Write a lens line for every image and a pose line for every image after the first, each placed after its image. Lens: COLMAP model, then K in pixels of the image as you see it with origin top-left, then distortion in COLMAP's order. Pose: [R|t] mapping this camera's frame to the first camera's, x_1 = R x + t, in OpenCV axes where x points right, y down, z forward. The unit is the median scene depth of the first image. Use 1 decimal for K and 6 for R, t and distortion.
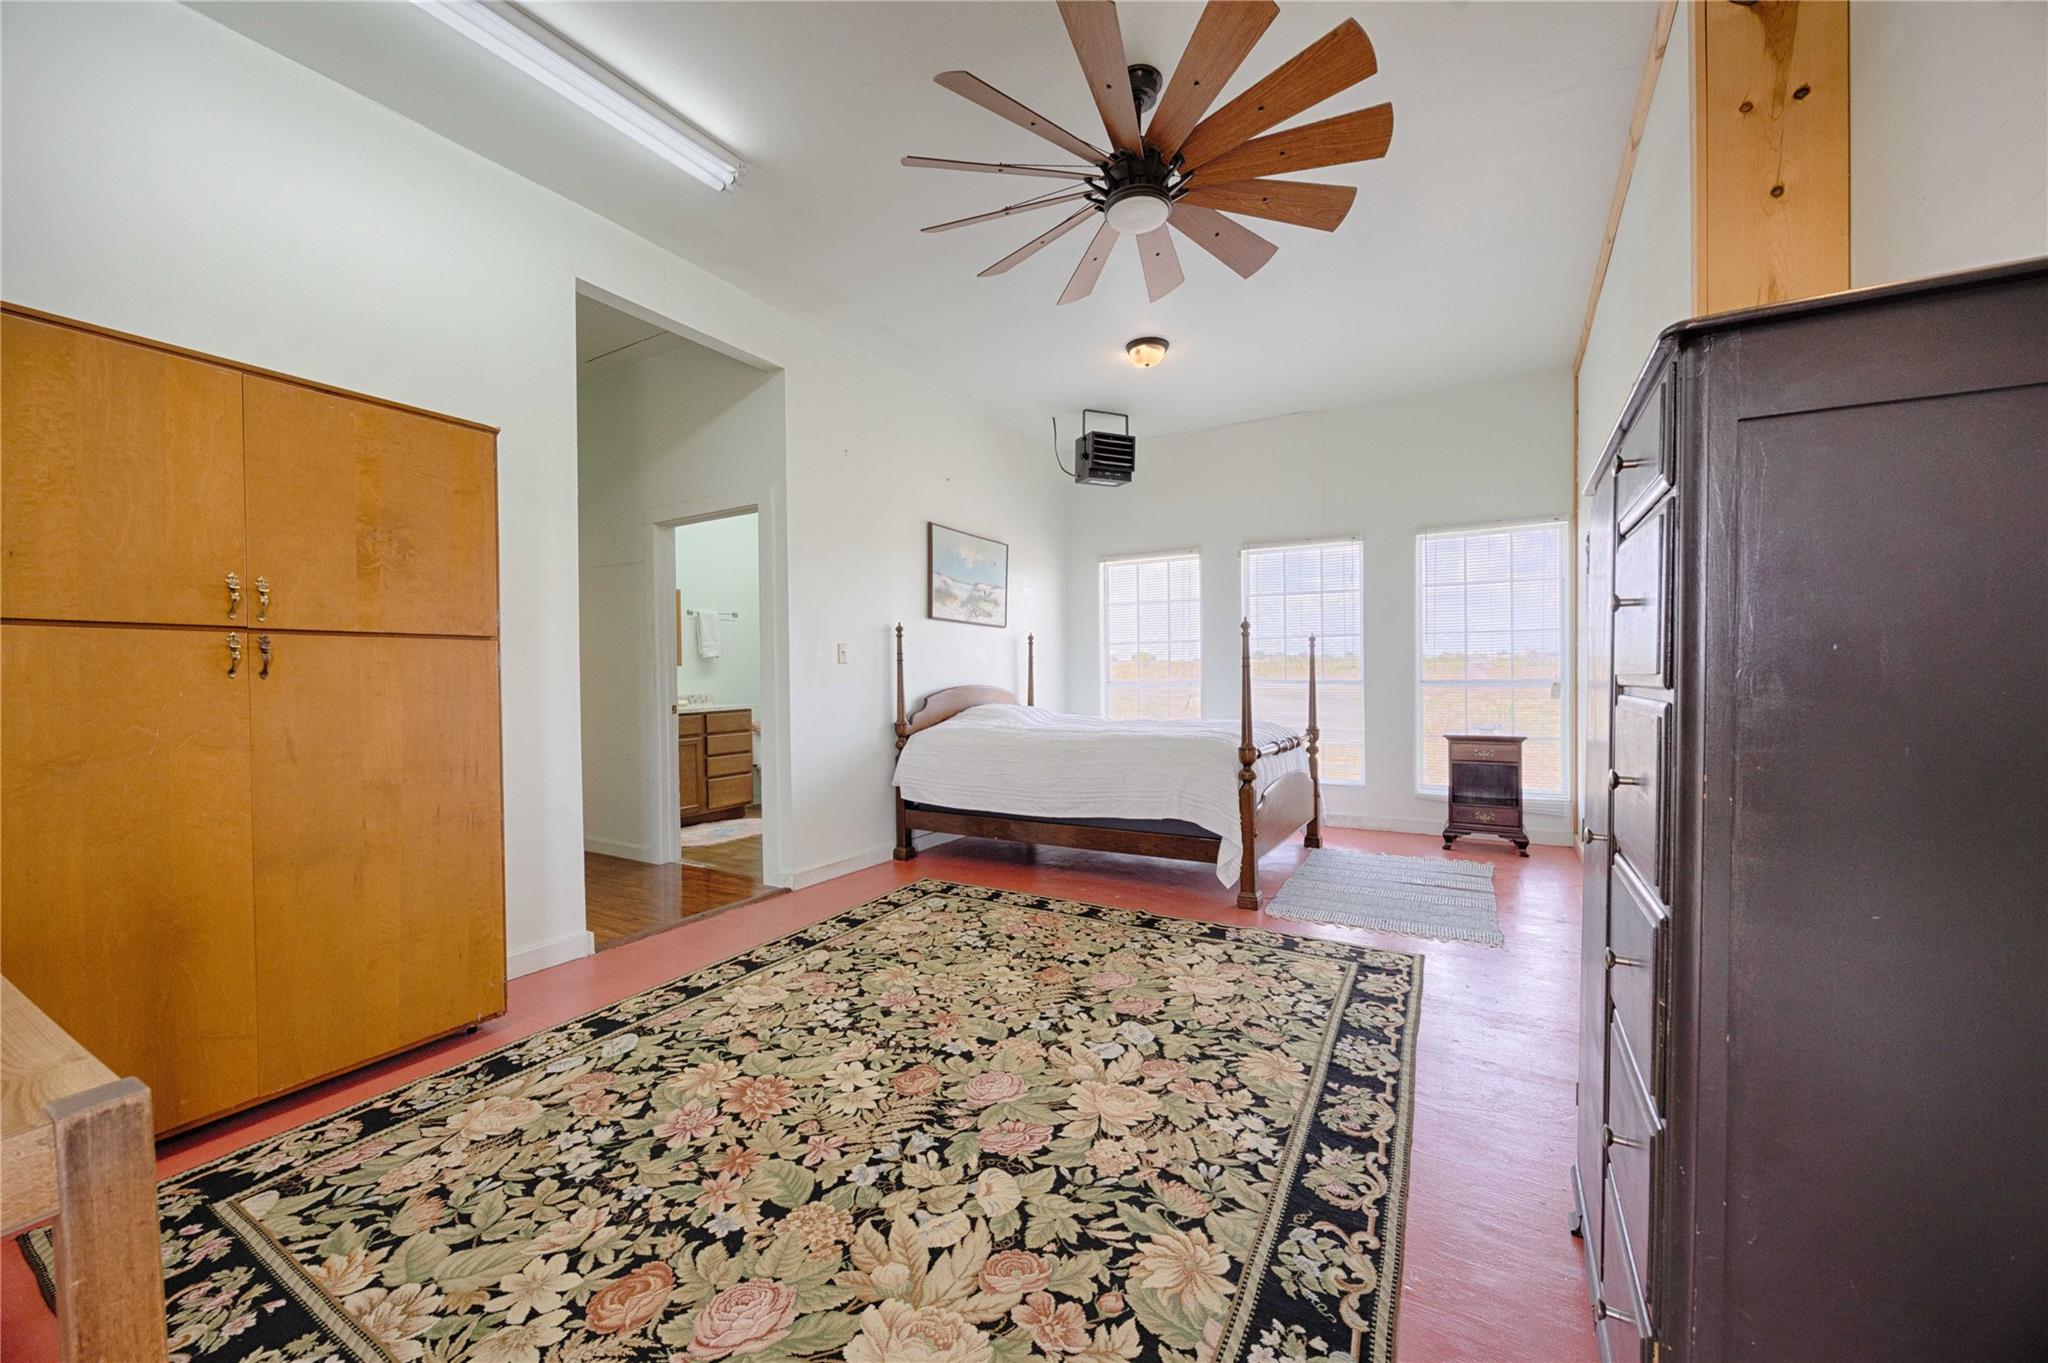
lens RADIAL K [[779.2, 0, 1029.3], [0, 779.2, 681.3], [0, 0, 1]] dist [-0.002639, -0.000035]
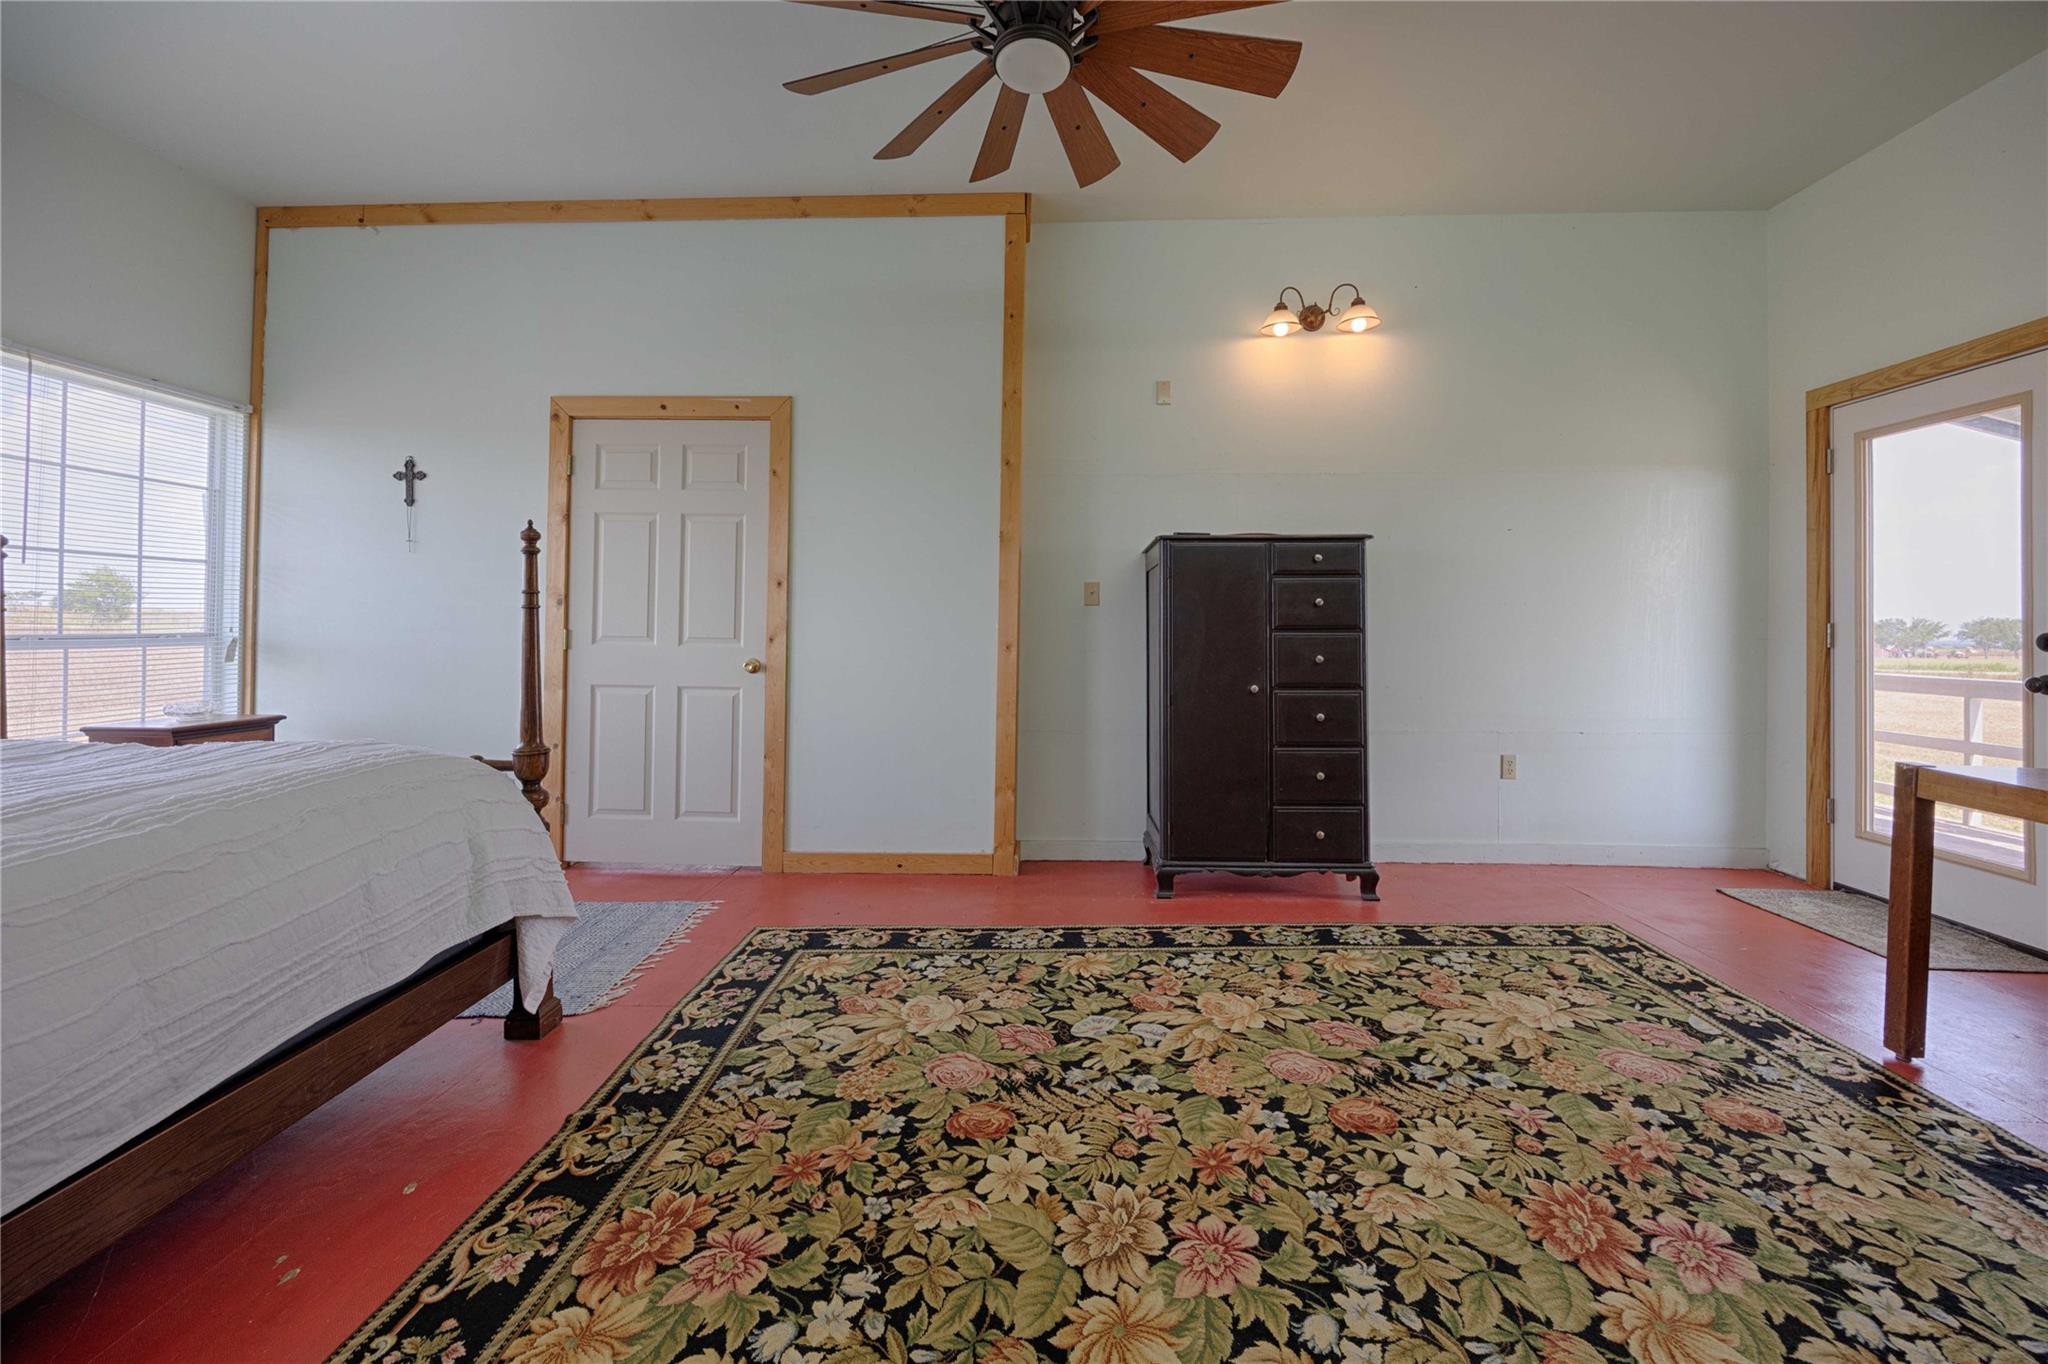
lens RADIAL K [[804.0, 0, 1027.0], [0, 804.0, 621.0], [0, 0, 1]] dist [-0.001523, 0.000233]
pose [[-0.478603, 0.016304, 0.877880, -0.572304], [0.009073, 0.999866, -0.013623, 0.003569], [-0.877984, 0.001445, -0.478687, 1.356704]]
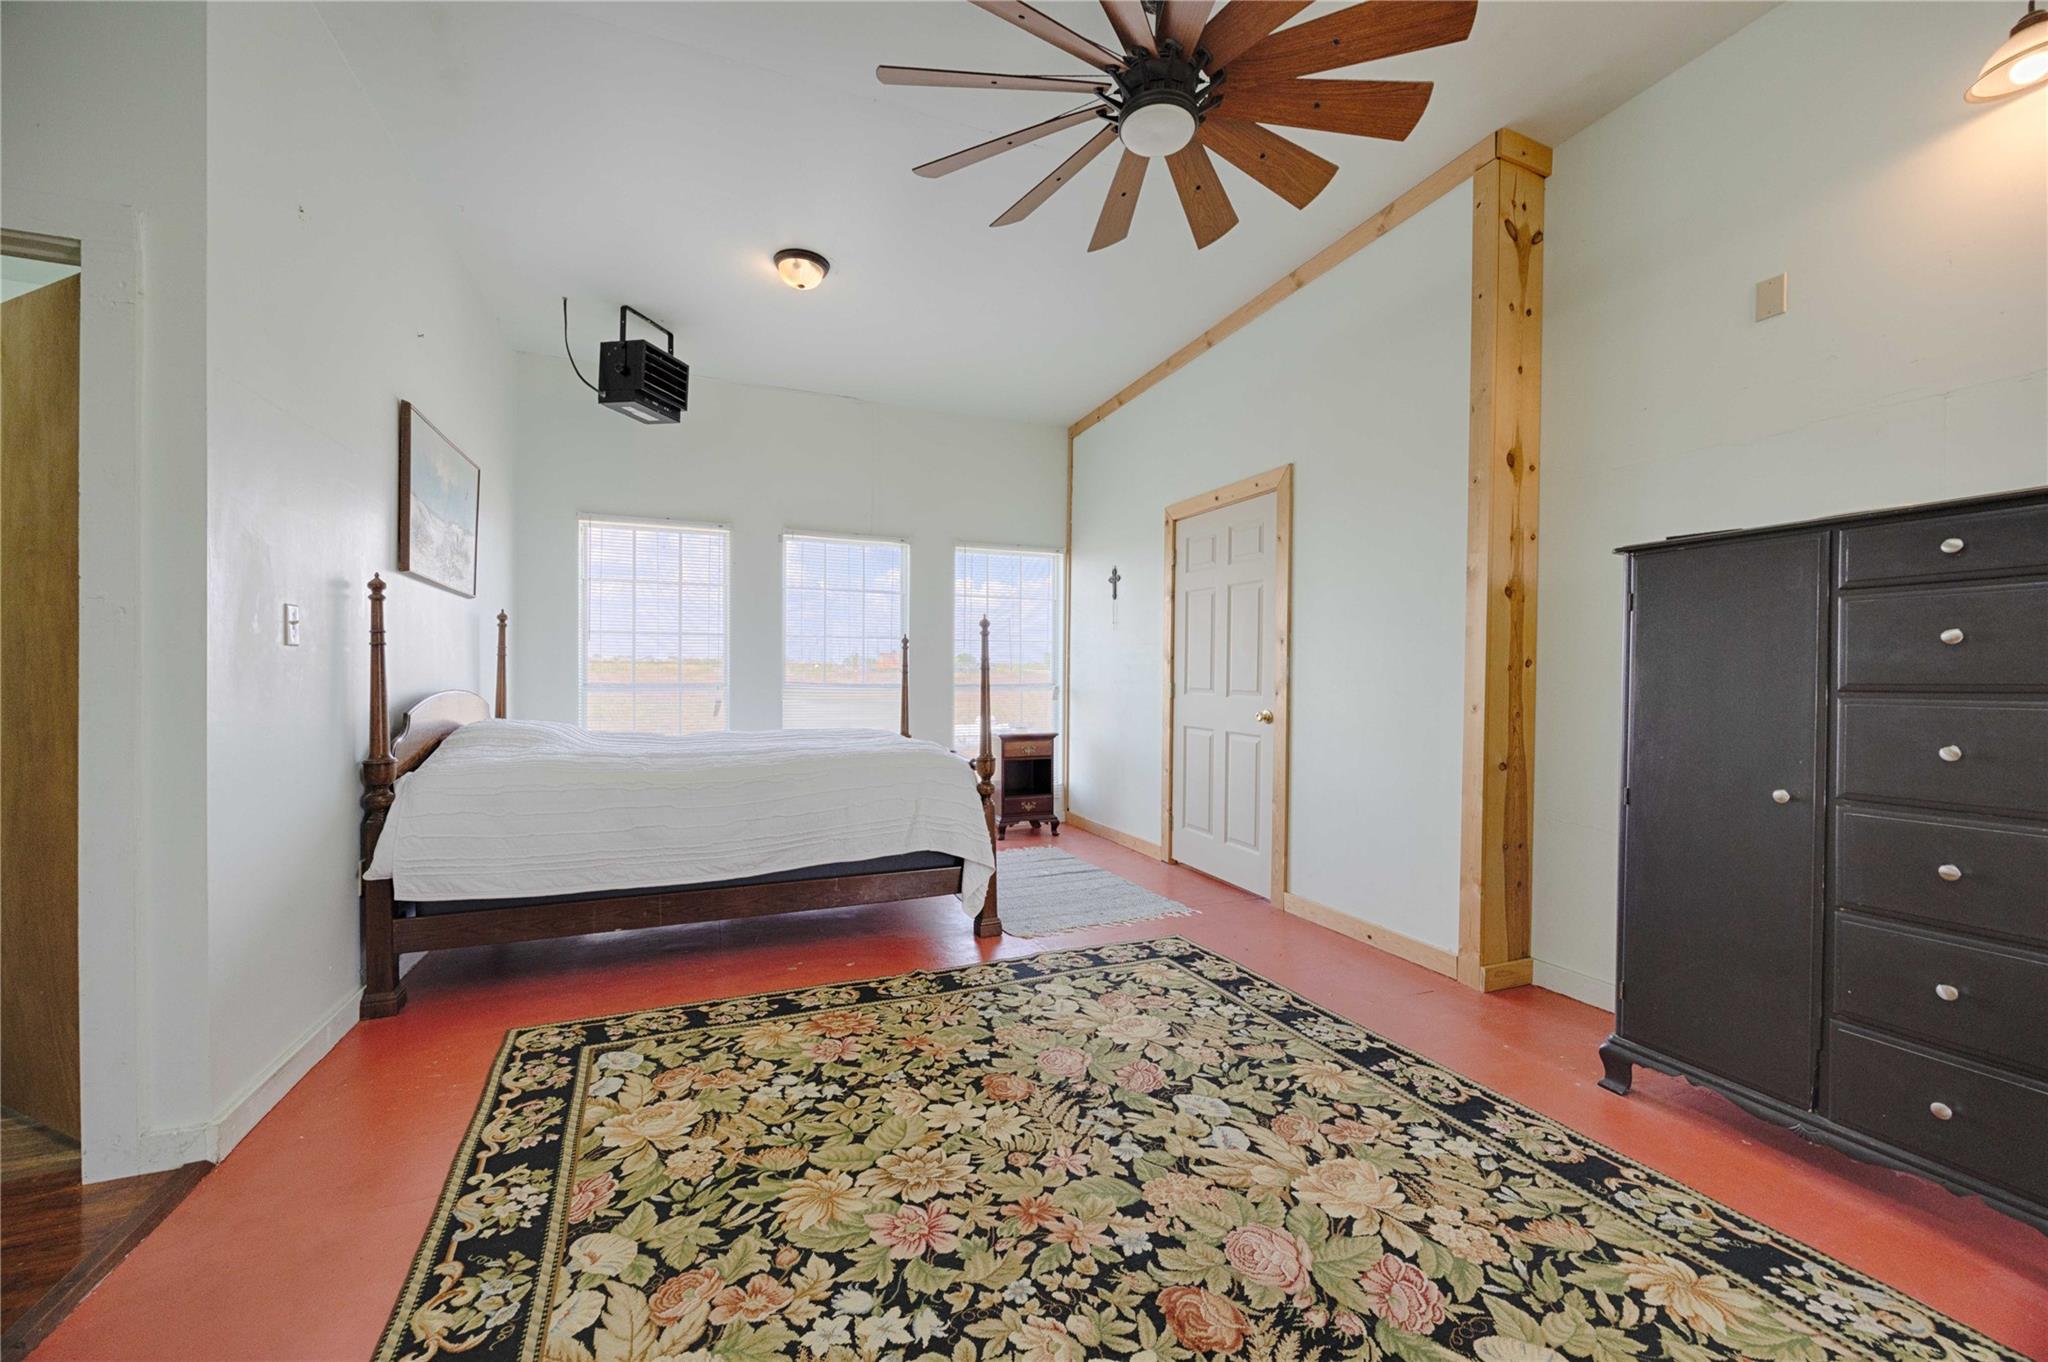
lens RADIAL K [[779.2, 0, 1029.3], [0, 779.2, 680.8], [0, 0, 1]] dist [-0.002639, -0.000035]
pose [[0.602970, 0.007973, 0.797724, -0.583485], [-0.003980, 0.999968, -0.006986, 0.001436], [-0.797754, 0.001038, 0.602983, 0.581226]]
